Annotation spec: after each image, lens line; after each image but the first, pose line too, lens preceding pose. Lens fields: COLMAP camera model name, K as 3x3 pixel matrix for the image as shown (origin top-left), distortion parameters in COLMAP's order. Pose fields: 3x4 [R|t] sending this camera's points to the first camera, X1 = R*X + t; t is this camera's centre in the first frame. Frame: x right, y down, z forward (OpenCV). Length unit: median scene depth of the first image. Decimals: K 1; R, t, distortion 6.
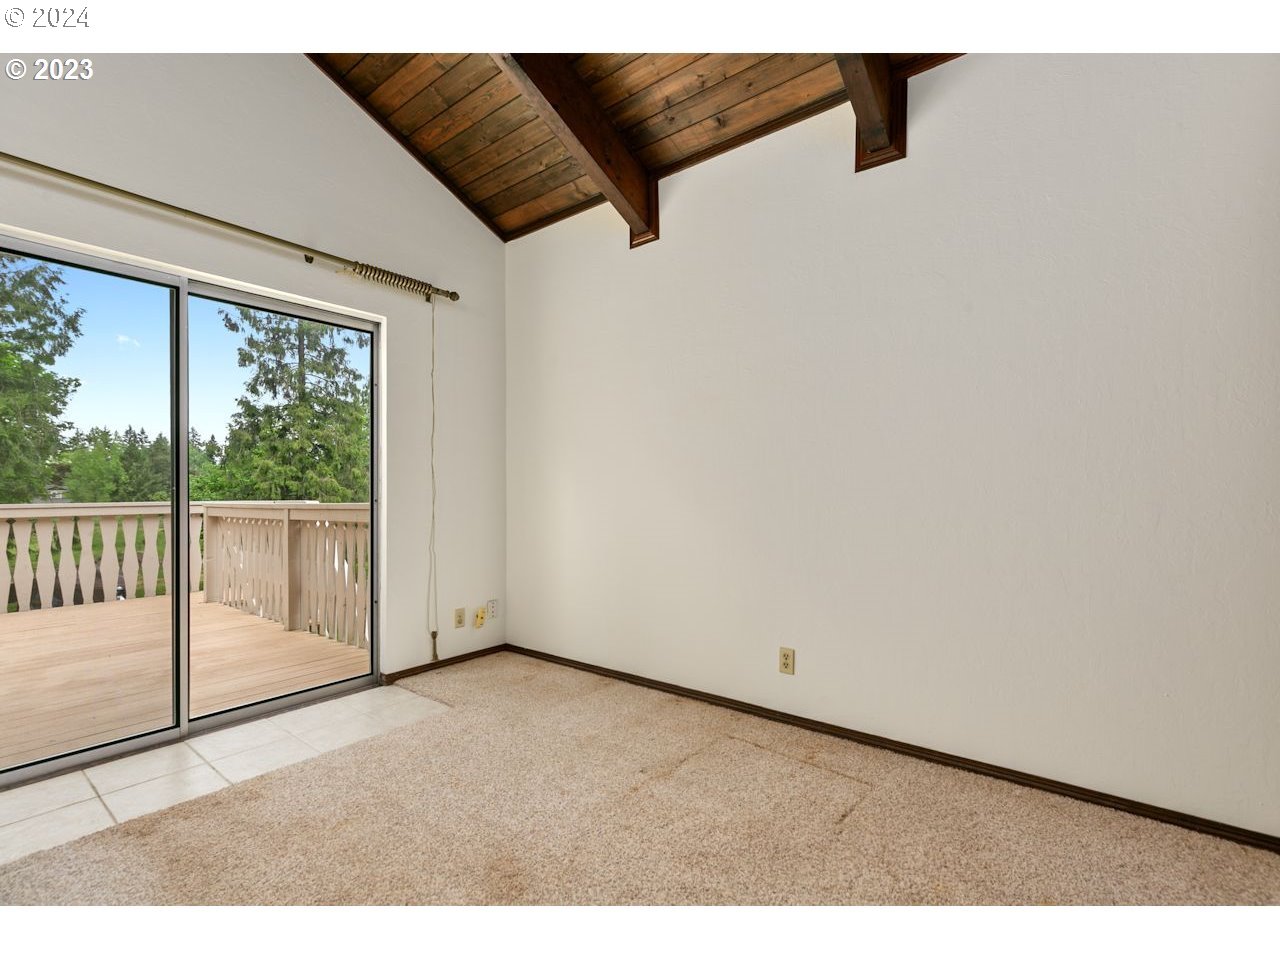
lens RADIAL K [[576.4, 0, 643.0], [0, 576.4, 487.0], [0, 0, 1]] dist [0.000128, -0.000461]
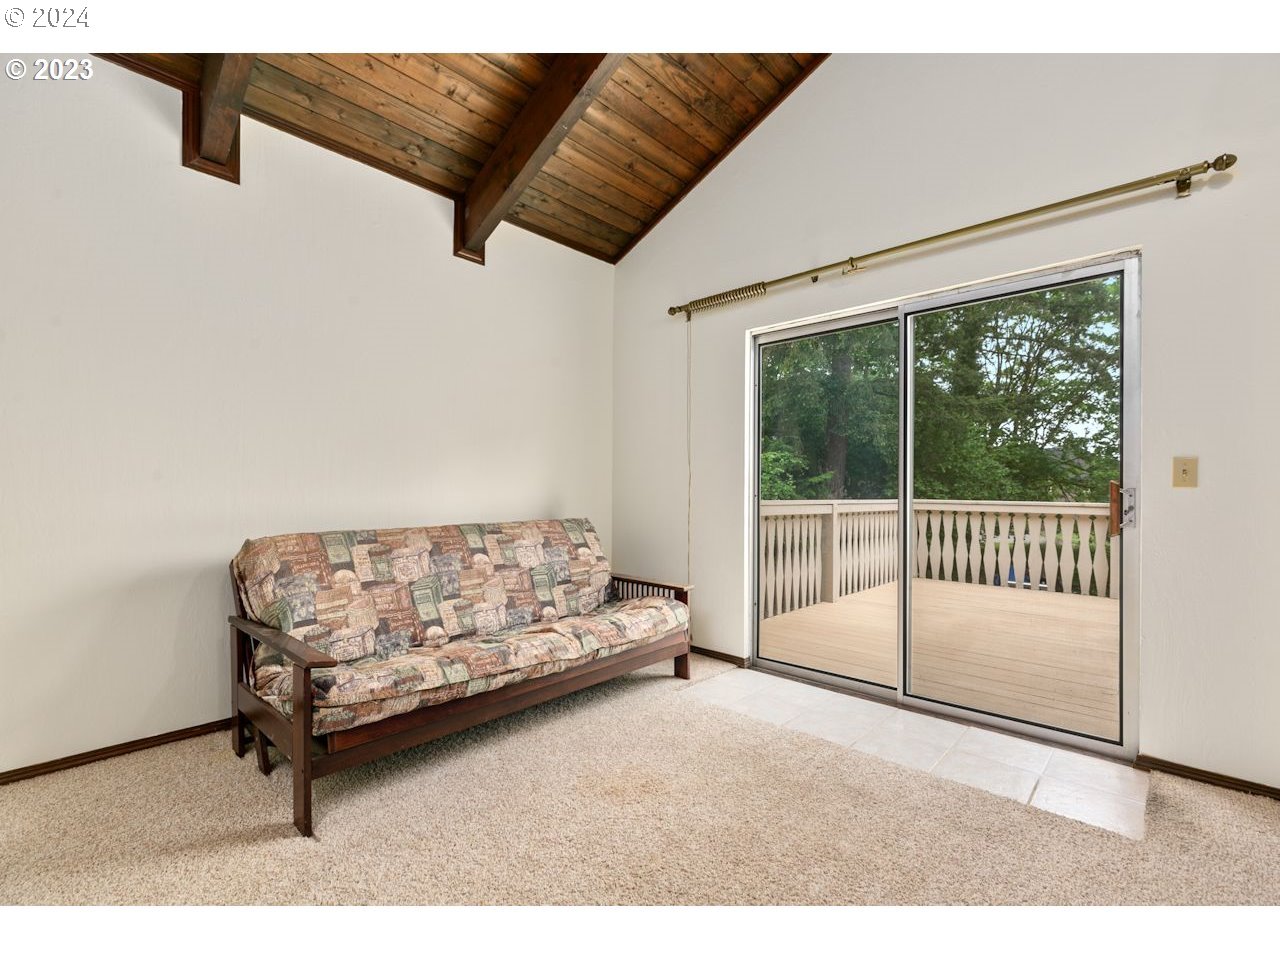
lens RADIAL K [[576.4, 0, 643.0], [0, 576.4, 487.0], [0, 0, 1]] dist [0.000128, -0.000461]
pose [[-0.095477, 0.001274, -0.995431, 0.315198], [-0.004110, 0.999990, 0.001674, -0.000011], [0.995423, 0.004251, -0.095471, 0.451109]]
